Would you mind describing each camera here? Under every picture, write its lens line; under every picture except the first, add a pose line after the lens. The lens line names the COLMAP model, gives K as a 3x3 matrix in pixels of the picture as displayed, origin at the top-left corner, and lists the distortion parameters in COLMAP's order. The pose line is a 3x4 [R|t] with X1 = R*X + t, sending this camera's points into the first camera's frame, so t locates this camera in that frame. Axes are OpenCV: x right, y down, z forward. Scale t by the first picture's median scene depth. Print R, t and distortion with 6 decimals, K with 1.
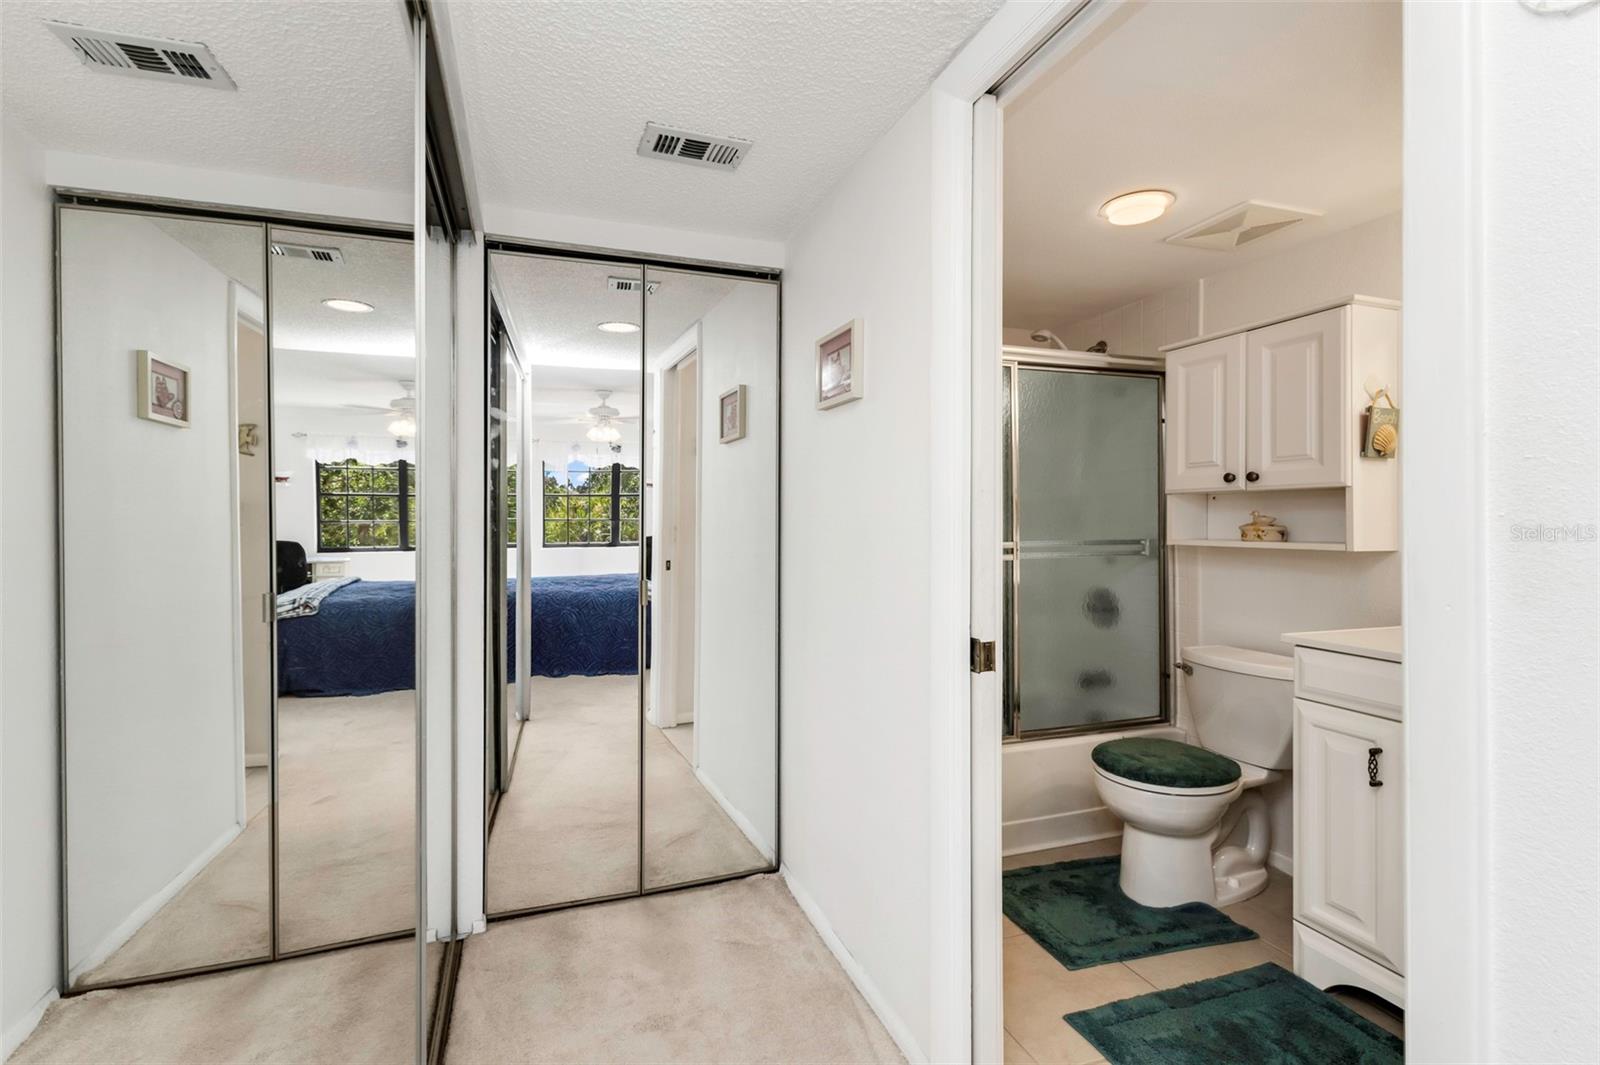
lens RADIAL K [[700.6, 0, 776.3], [0, 700.6, 516.5], [0, 0, 1]] dist [0.005840, 0.000166]
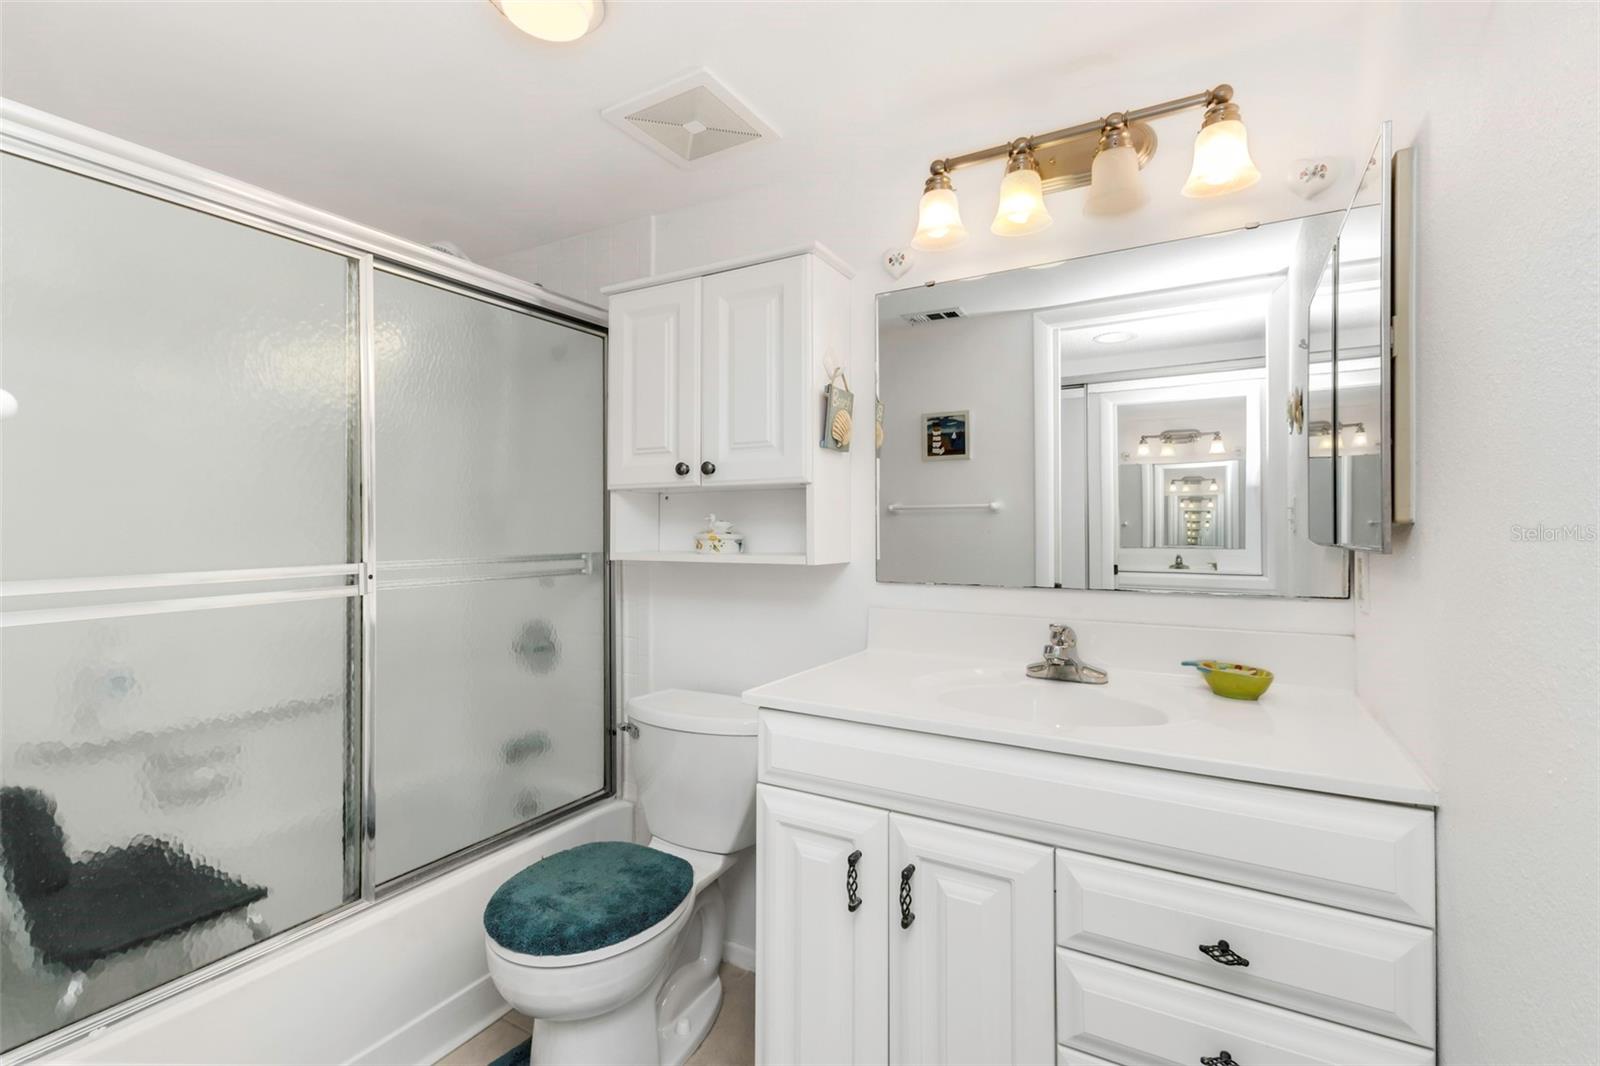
lens RADIAL K [[720.6, 0, 810.3], [0, 720.6, 530.0], [0, 0, 1]] dist [0.009277, -0.000225]
pose [[0.739930, -0.000636, 0.672684, 0.237550], [-0.003035, 0.999986, 0.004284, 0.005754], [-0.672677, -0.005211, 0.739918, 0.351970]]
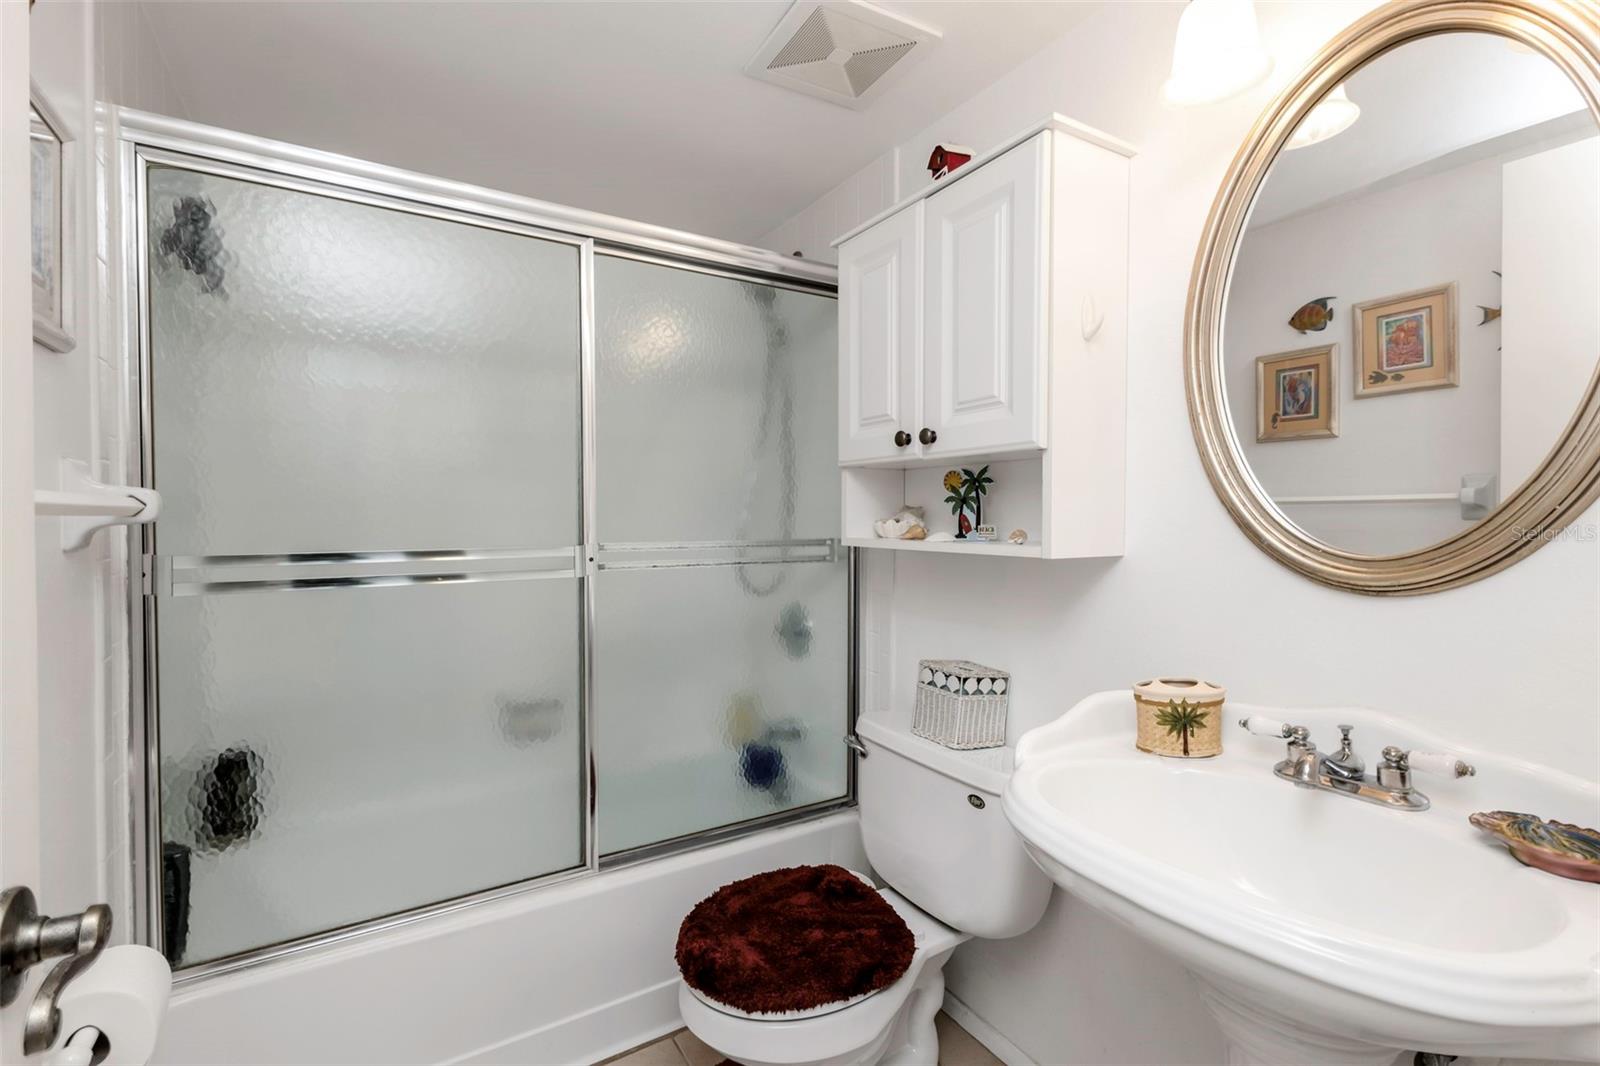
lens RADIAL K [[720.6, 0, 810.3], [0, 720.6, 530.0], [0, 0, 1]] dist [0.009277, -0.000225]
pose [[0.971544, 0.000246, 0.236858, 0.429463], [-0.005694, 0.999735, 0.022318, 0.011549], [-0.236790, -0.023032, 0.971288, 0.409994]]
